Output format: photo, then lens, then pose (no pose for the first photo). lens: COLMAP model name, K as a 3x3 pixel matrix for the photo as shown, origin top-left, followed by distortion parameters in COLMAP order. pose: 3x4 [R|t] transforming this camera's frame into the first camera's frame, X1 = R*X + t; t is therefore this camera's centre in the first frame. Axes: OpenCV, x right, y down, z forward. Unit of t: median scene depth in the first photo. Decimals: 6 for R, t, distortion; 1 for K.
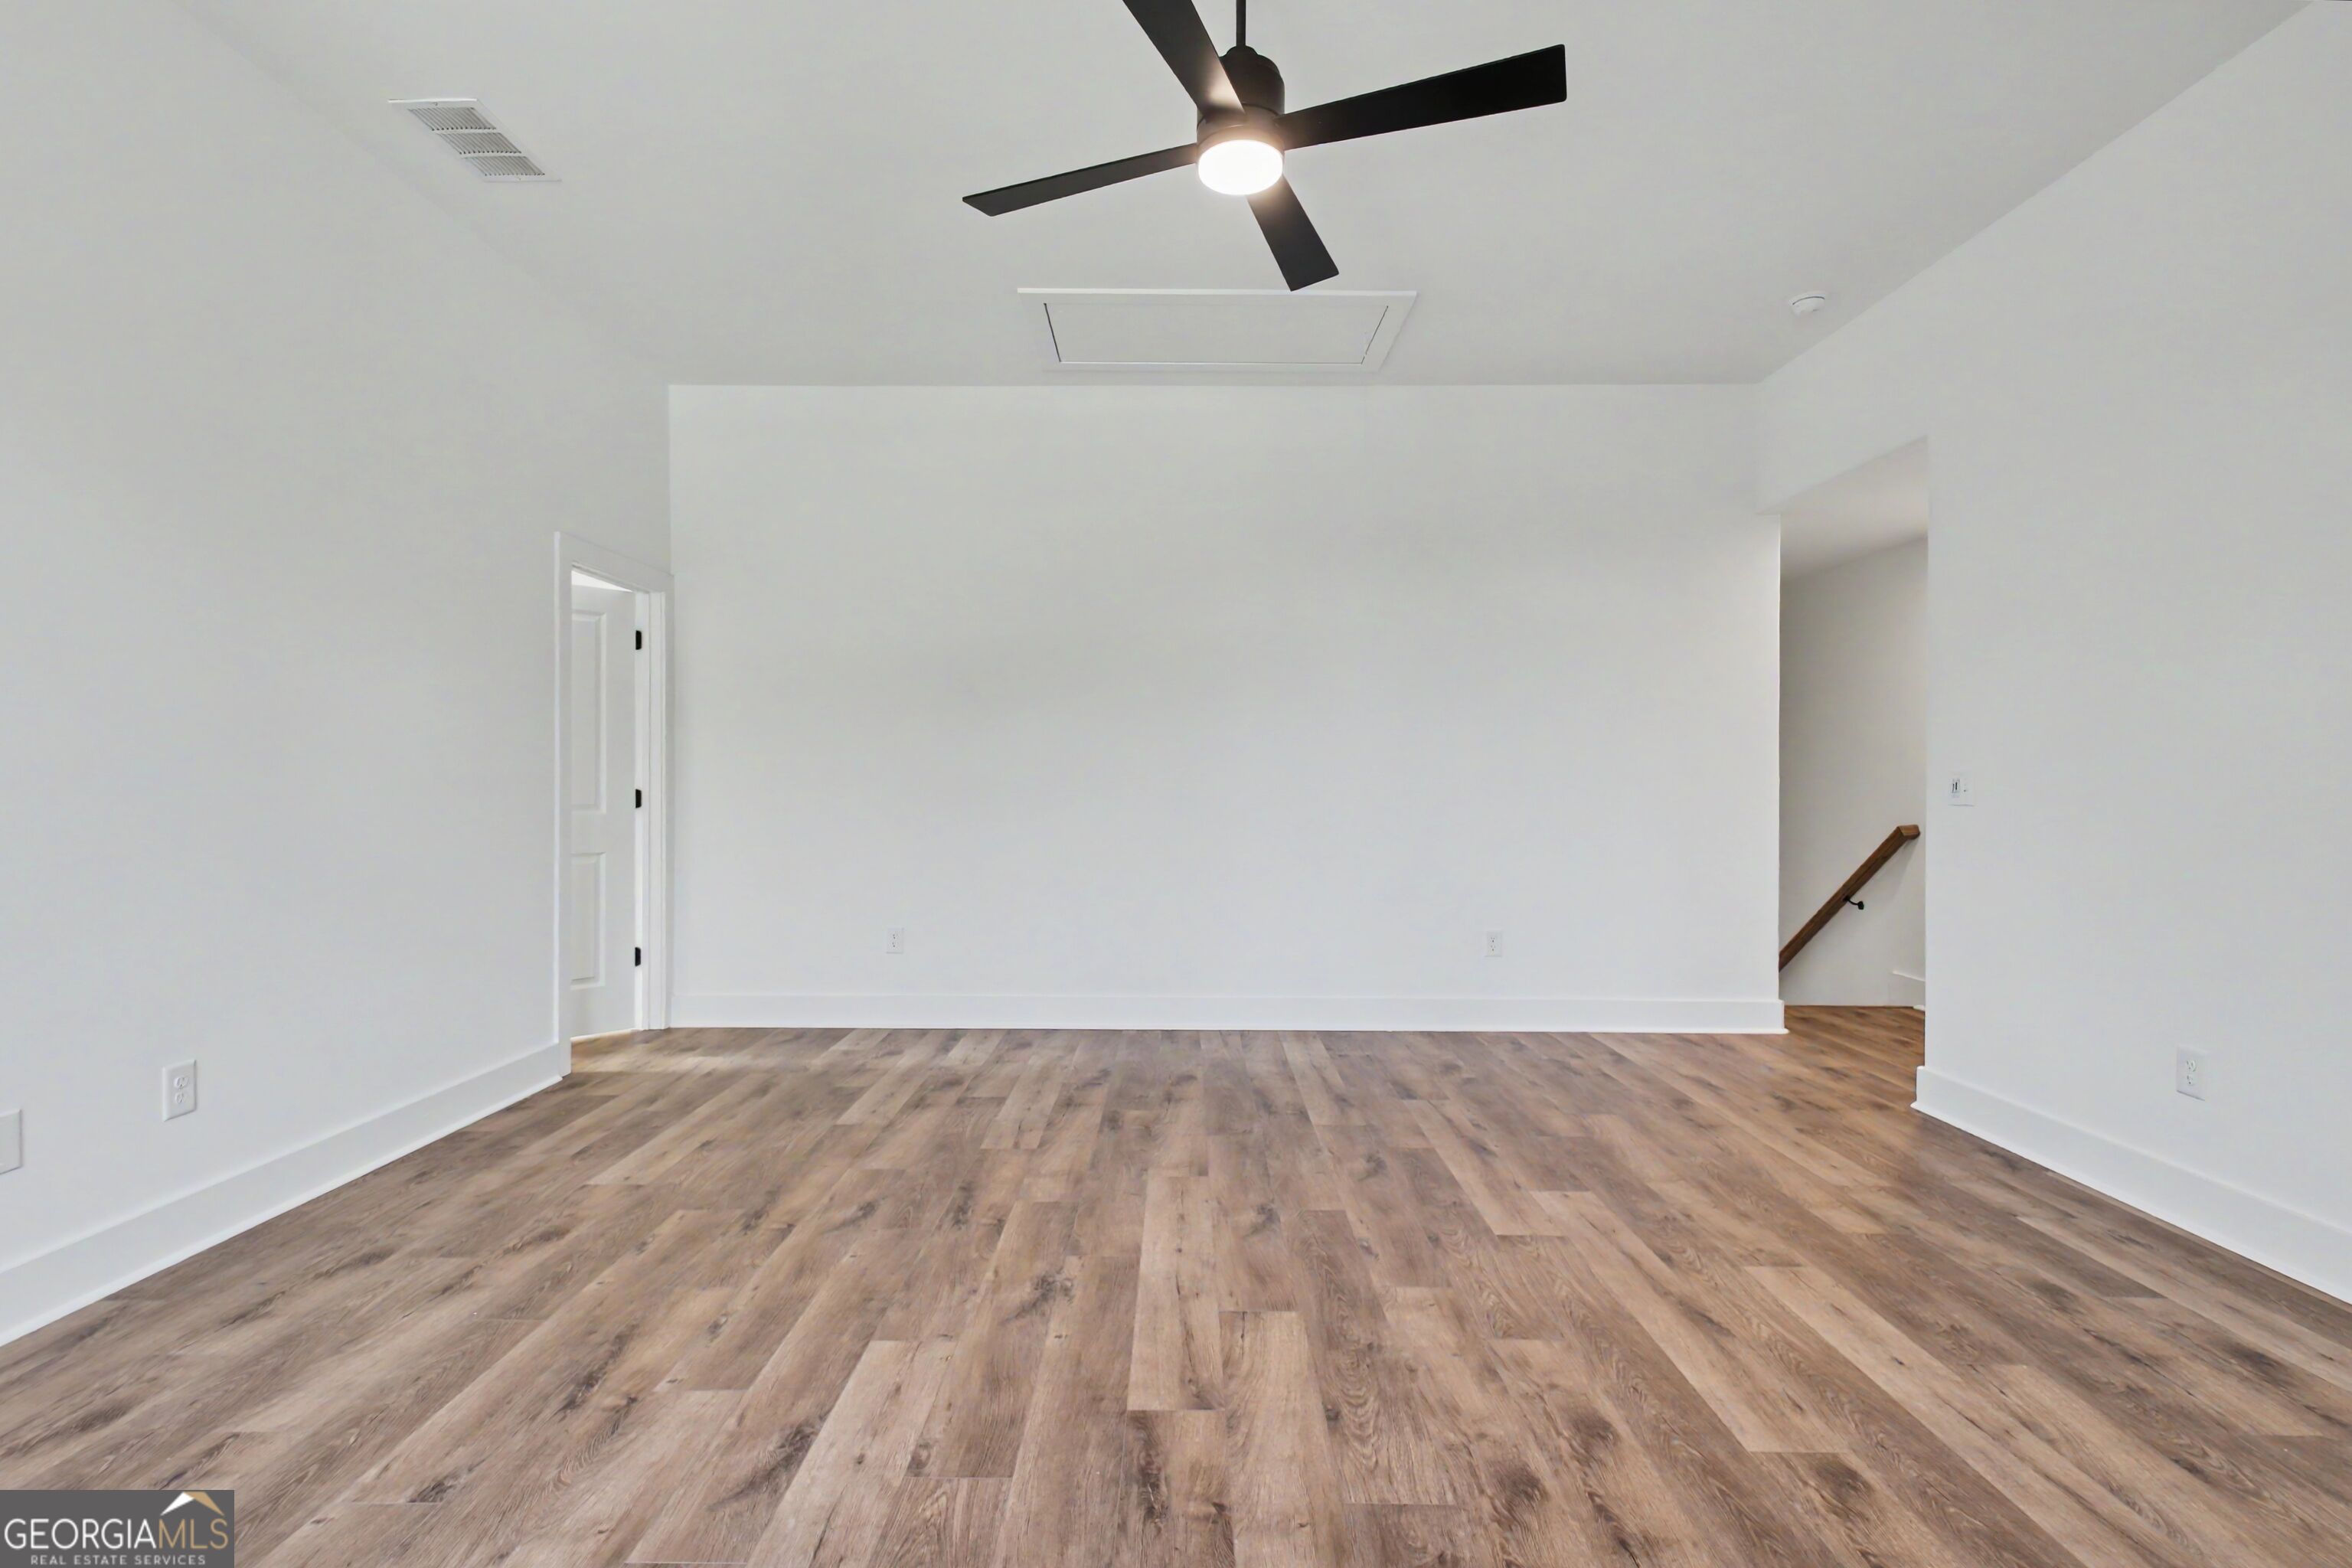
lens RADIAL K [[1127.4, 0, 1170.5], [0, 1127.4, 781.9], [0, 0, 1]] dist [0.006580, -0.000811]
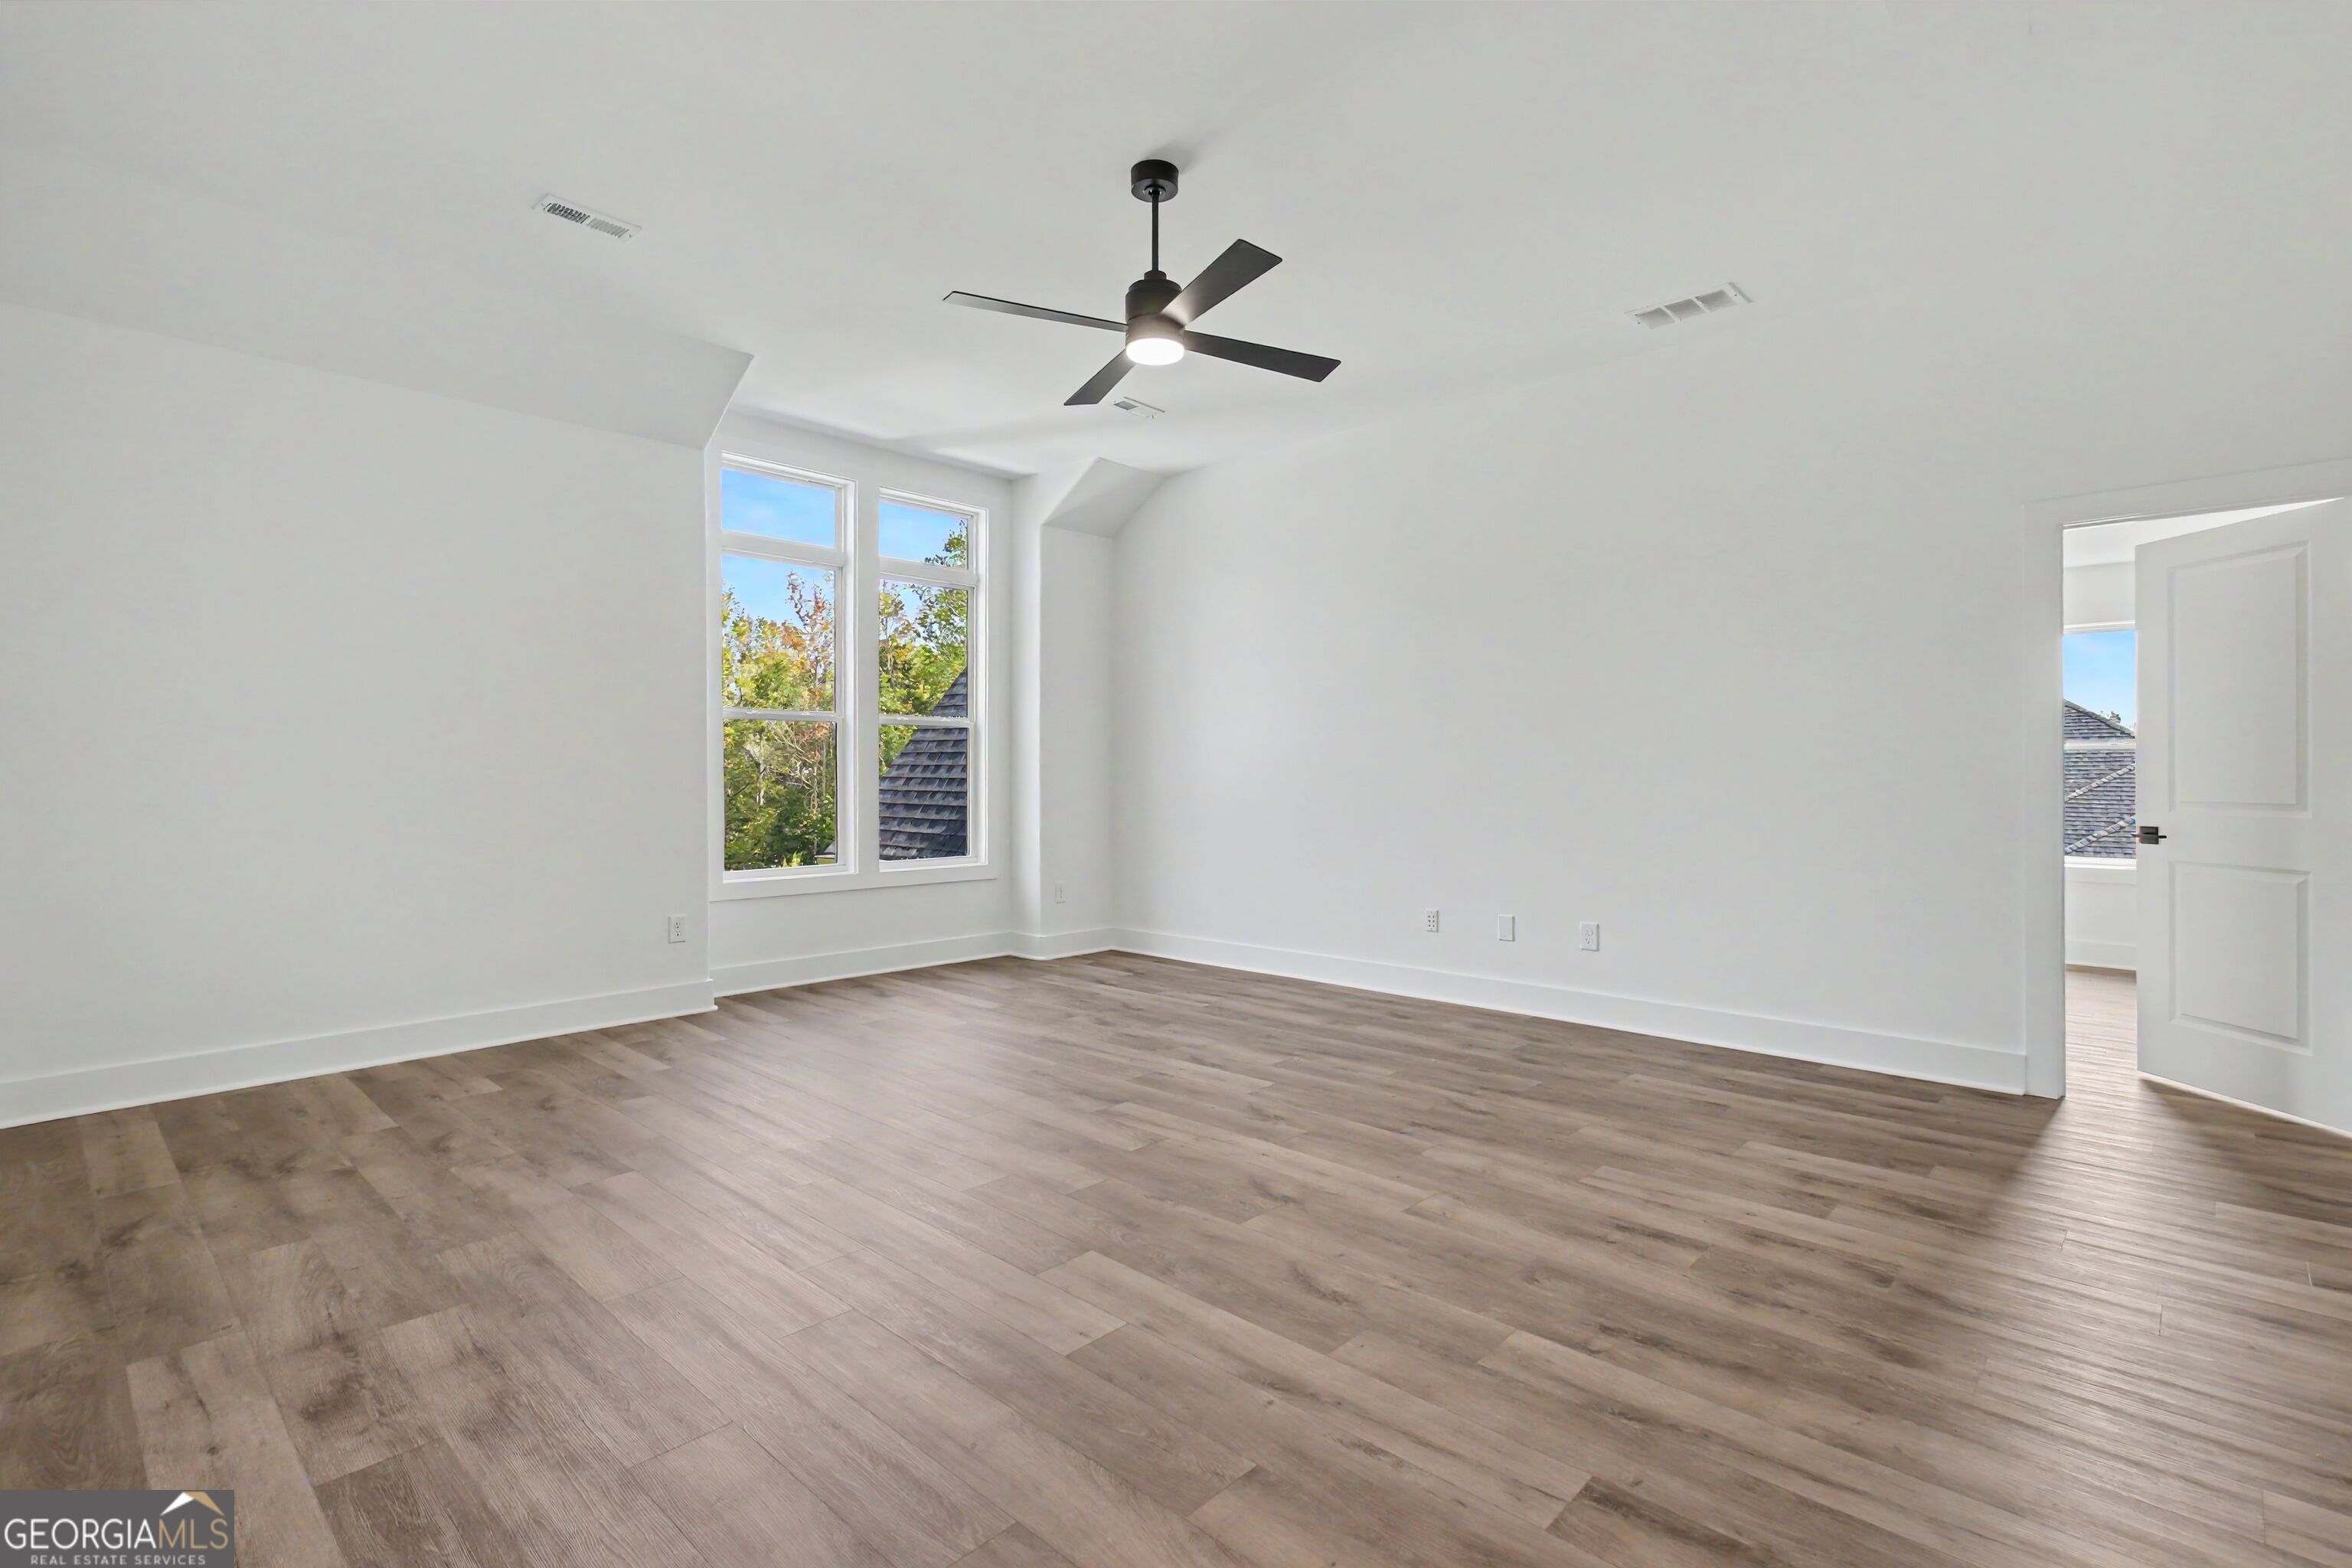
lens RADIAL K [[1127.4, 0, 1172.8], [0, 1127.4, 782.3], [0, 0, 1]] dist [0.006580, -0.000811]
pose [[-0.690478, 0.000203, -0.723353, 0.844286], [-0.002626, 0.999993, 0.002787, 0.006823], [0.723348, 0.003824, -0.690473, 1.554517]]
